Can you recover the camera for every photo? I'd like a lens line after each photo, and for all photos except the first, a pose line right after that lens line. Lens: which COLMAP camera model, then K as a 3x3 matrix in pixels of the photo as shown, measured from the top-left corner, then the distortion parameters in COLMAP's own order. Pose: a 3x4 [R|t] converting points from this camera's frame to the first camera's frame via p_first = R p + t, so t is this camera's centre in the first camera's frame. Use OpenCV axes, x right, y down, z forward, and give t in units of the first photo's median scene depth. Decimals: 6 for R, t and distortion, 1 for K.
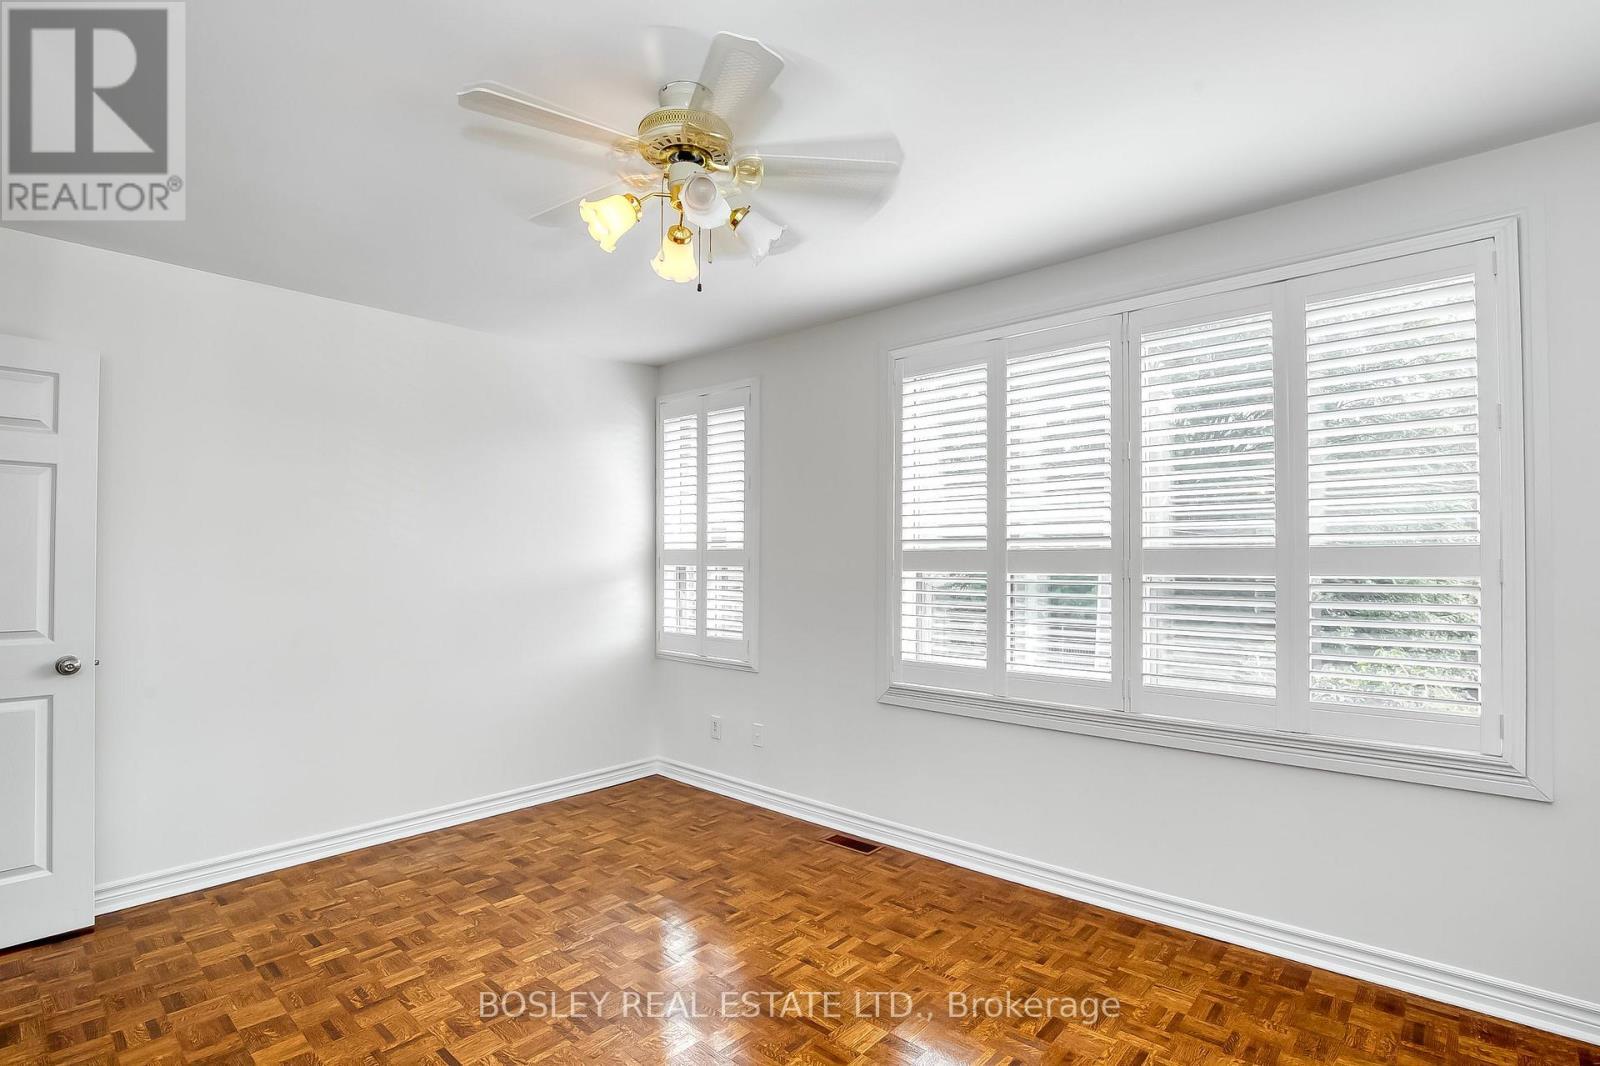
lens RADIAL K [[768.7, 0, 839.9], [0, 768.7, 555.1], [0, 0, 1]] dist [-0.024817, 0.000313]
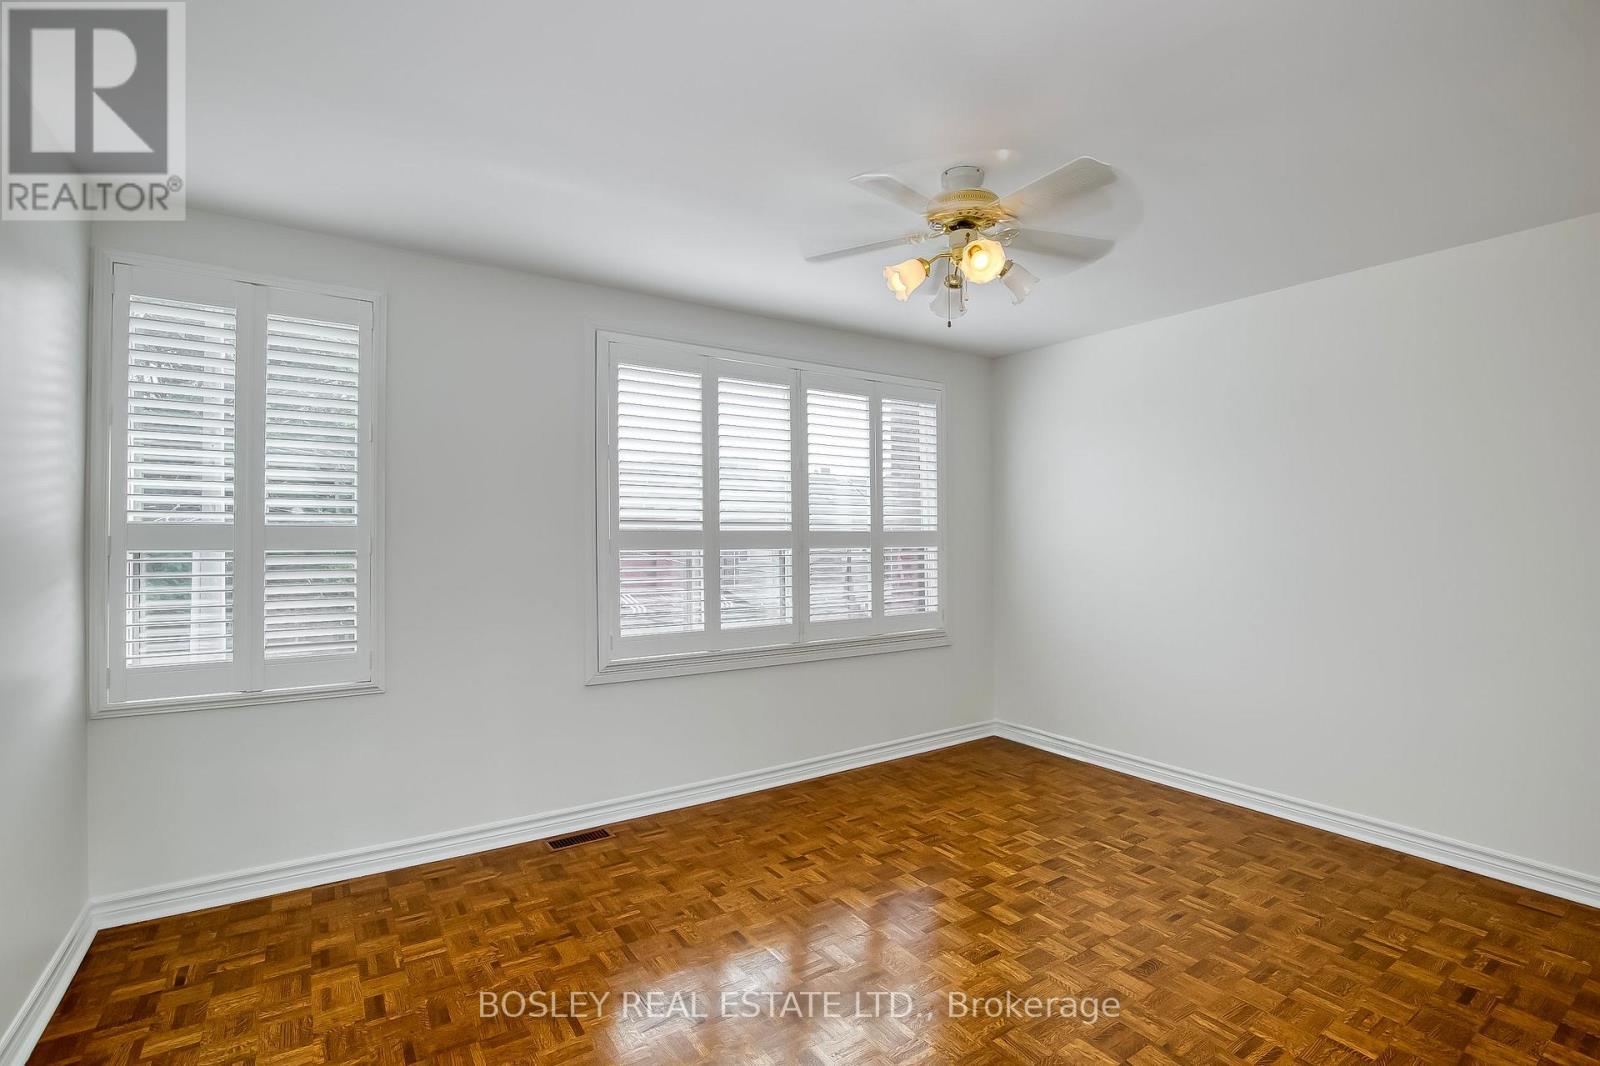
lens RADIAL K [[734.7, 0, 787.6], [0, 734.7, 531.9], [0, 0, 1]] dist [-0.026563, 0.002794]
pose [[0.289276, 0.004292, 0.957236, -0.877058], [-0.001695, 0.999991, -0.003971, -0.001386], [-0.957244, -0.000473, 0.289281, 0.553200]]
